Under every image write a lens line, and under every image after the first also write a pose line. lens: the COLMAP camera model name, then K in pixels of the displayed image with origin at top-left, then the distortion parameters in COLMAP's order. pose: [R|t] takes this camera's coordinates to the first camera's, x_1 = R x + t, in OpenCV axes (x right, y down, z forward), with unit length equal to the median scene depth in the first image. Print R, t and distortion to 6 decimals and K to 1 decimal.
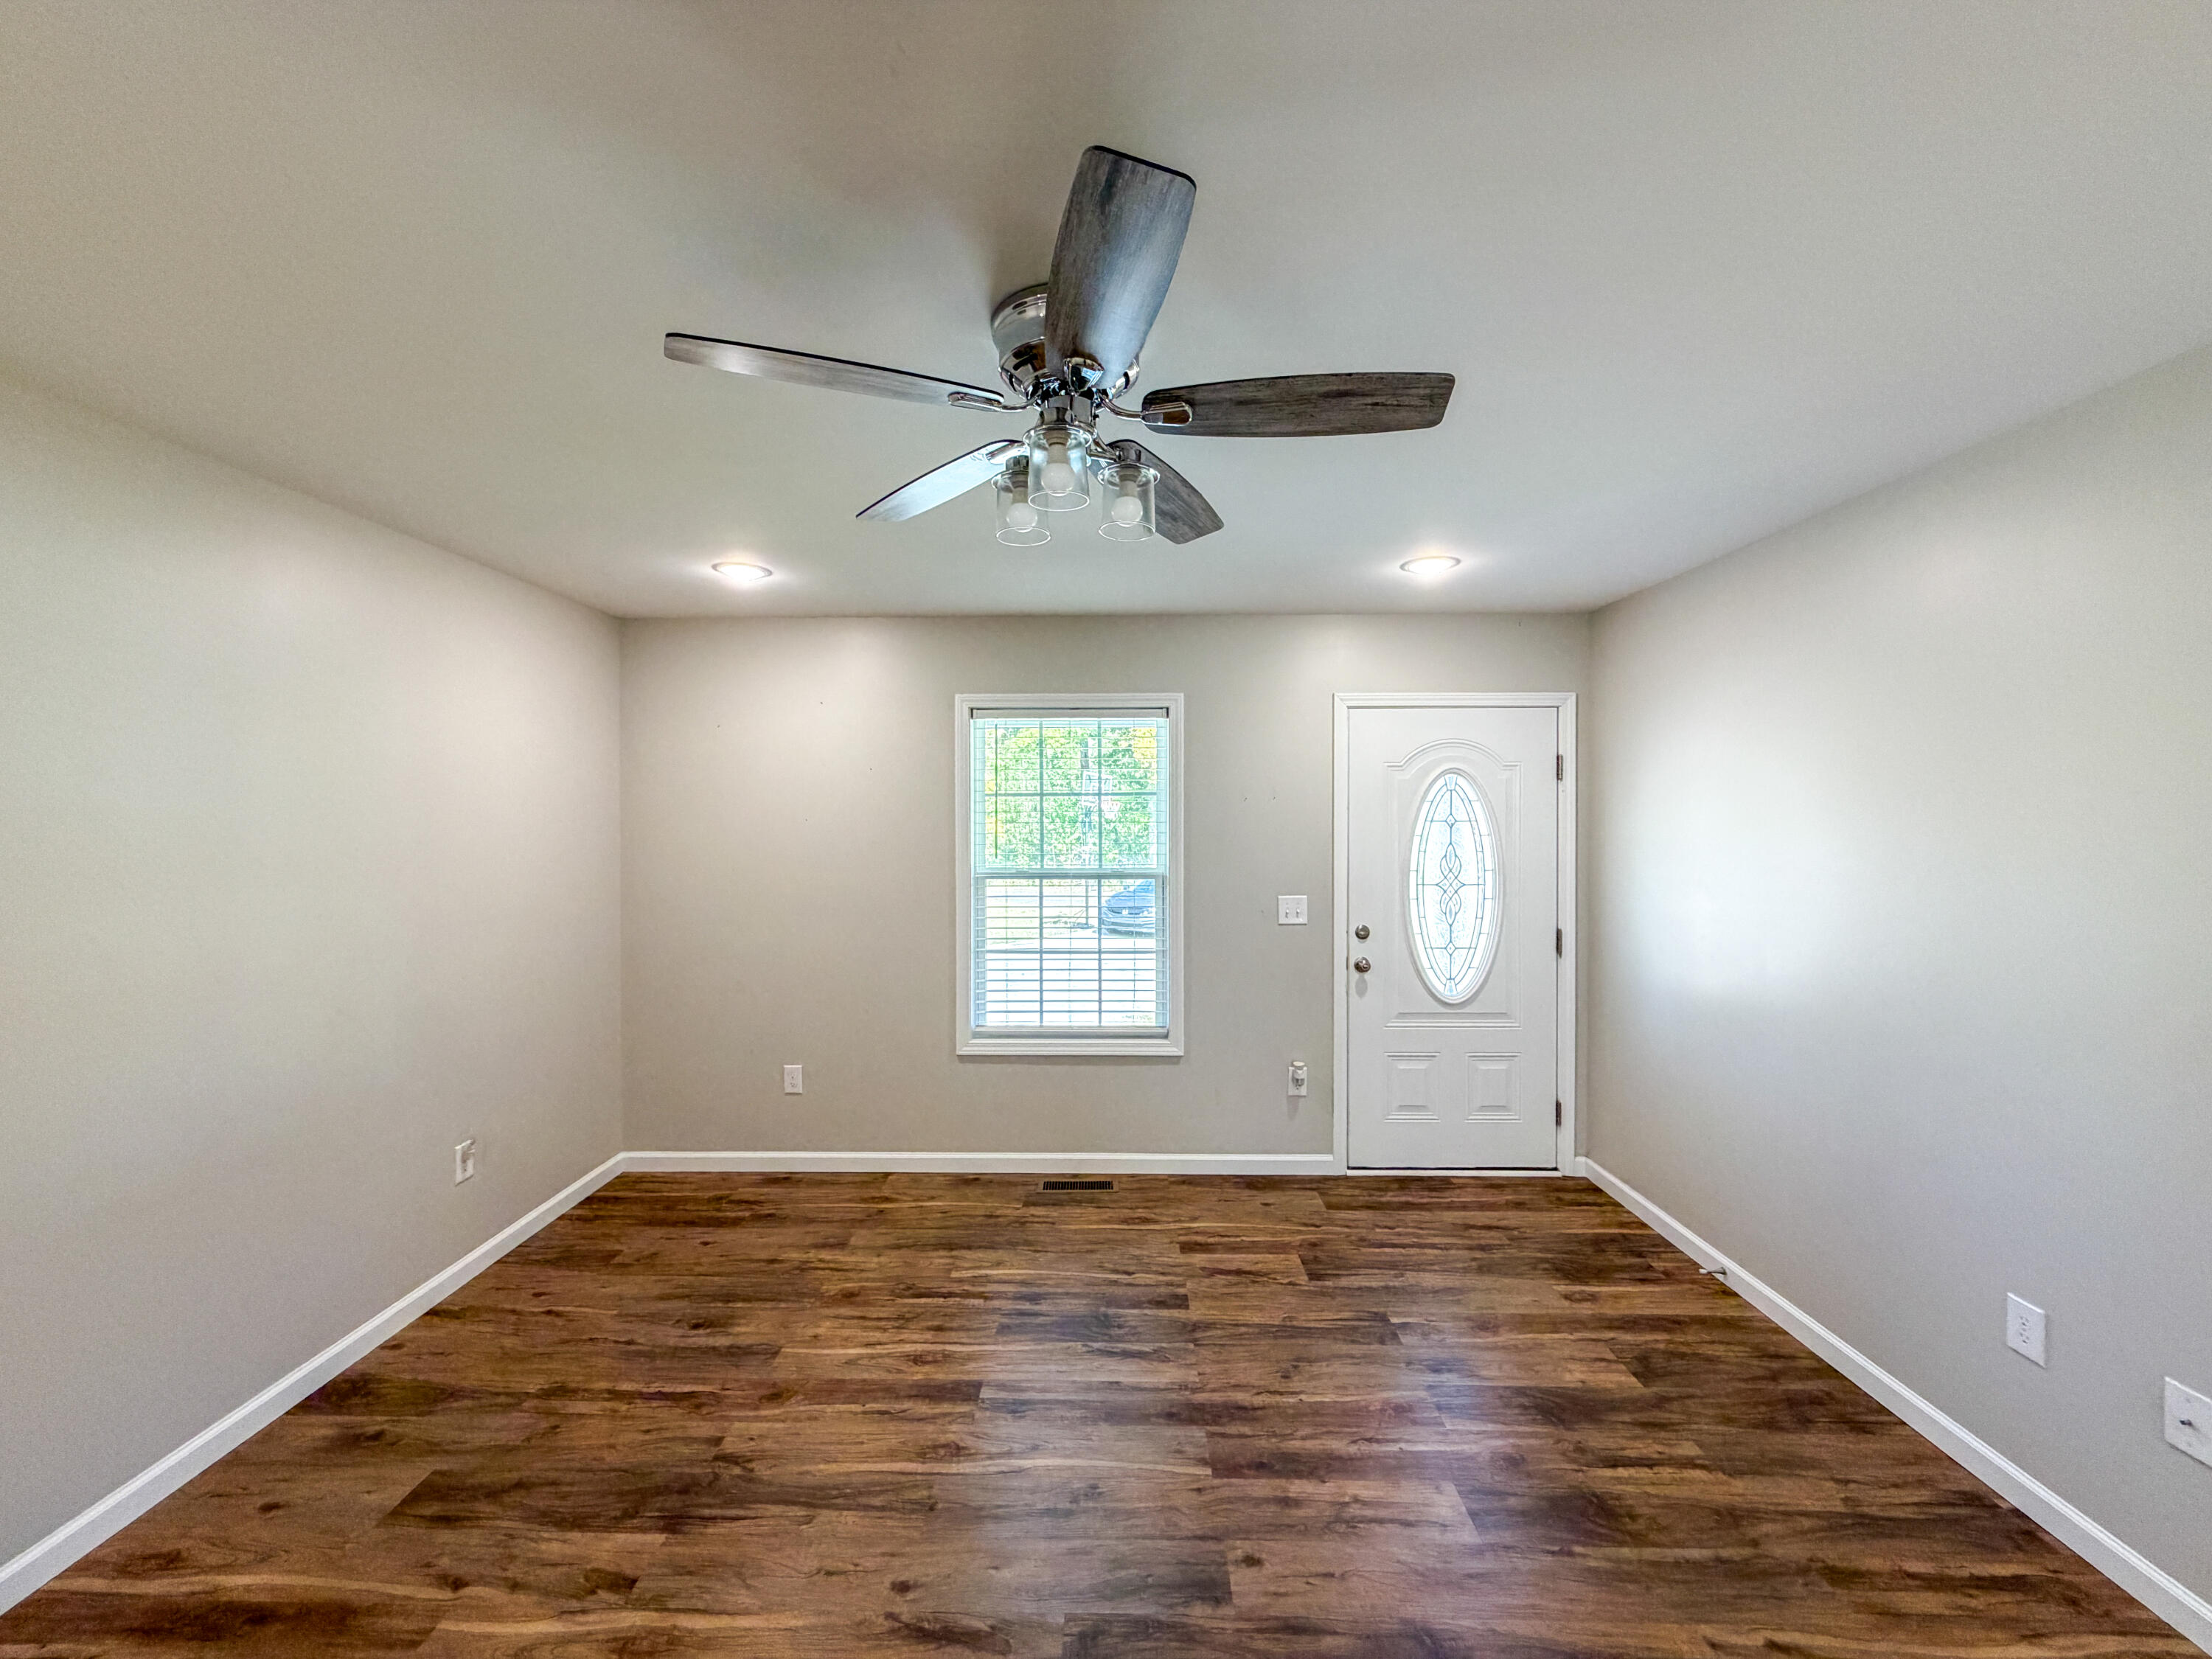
lens RADIAL K [[881.5, 0, 1106.5], [0, 881.5, 831.0], [0, 0, 1]] dist [0.000830, -0.000116]
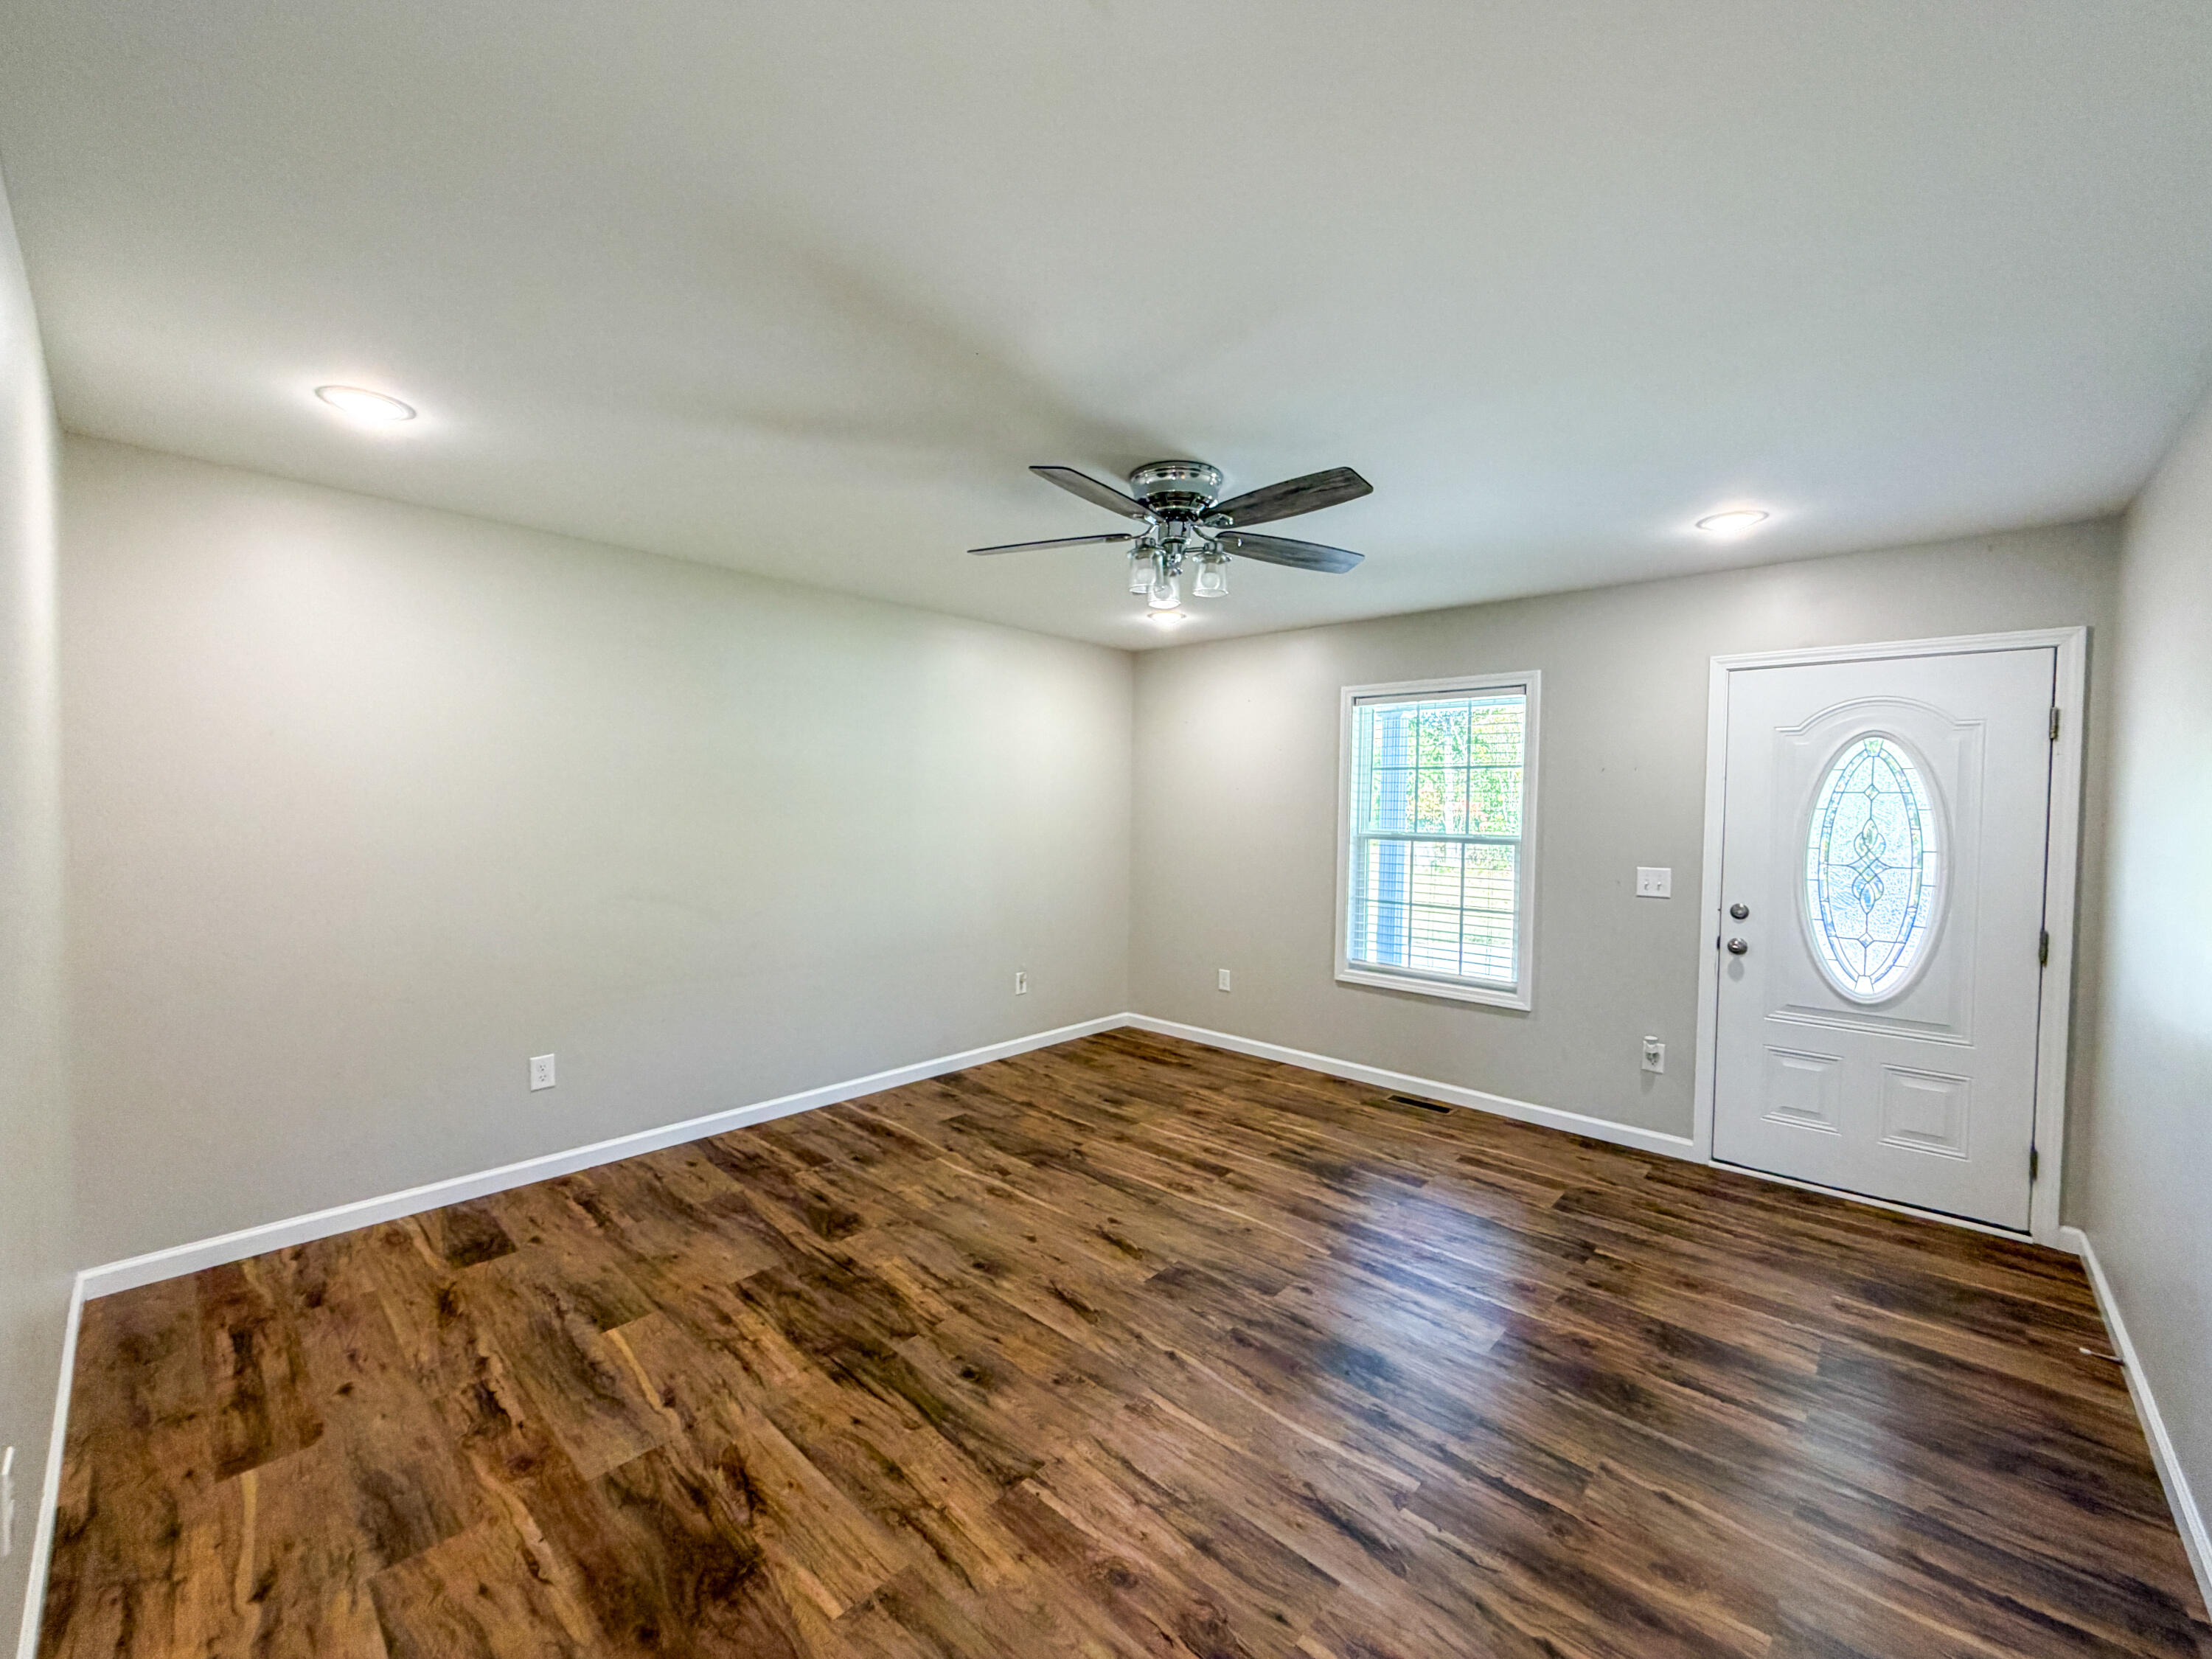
lens RADIAL K [[881.5, 0, 1109.9], [0, 881.5, 832.5], [0, 0, 1]] dist [0.000830, -0.000116]
pose [[0.751899, 0.035377, -0.658329, 0.445808], [-0.025276, 0.999372, 0.024836, 0.028054], [0.658794, -0.002034, 0.752321, -0.153443]]
